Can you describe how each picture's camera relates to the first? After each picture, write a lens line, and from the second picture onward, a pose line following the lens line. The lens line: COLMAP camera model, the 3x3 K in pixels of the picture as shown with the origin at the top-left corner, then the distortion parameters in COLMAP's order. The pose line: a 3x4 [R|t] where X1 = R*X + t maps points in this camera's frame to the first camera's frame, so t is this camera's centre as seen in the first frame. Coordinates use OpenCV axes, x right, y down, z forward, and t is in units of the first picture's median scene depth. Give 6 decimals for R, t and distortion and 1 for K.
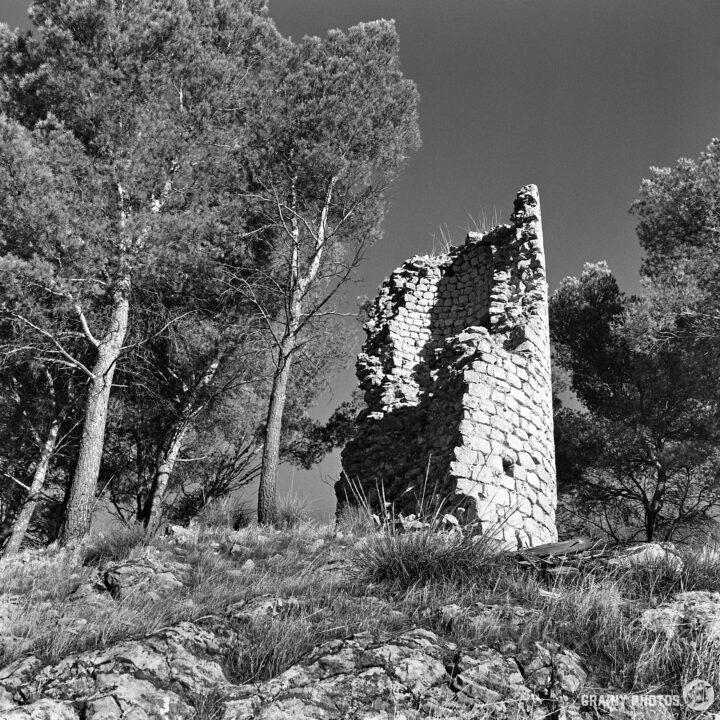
lens RADIAL K [[995.7, 0, 348.3], [0, 995.7, 360.1], [0, 0, 1]] dist [0.010383, -0.021445]
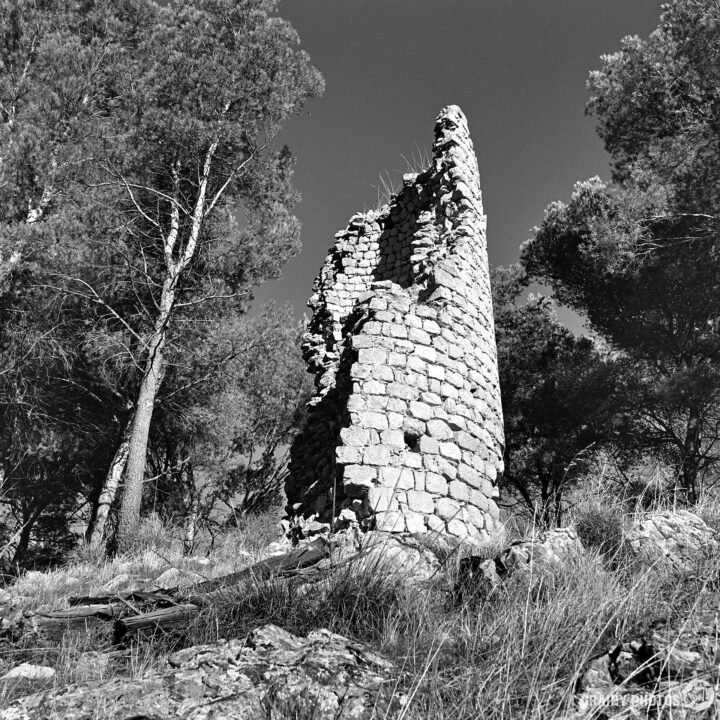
lens RADIAL K [[995.7, 0, 348.3], [0, 995.7, 360.1], [0, 0, 1]] dist [0.010383, -0.021445]
pose [[0.973854, -0.178319, -0.140750, 0.190362], [0.180783, 0.983511, 0.004815, 0.021475], [0.137570, -0.030134, 0.990034, 0.135028]]
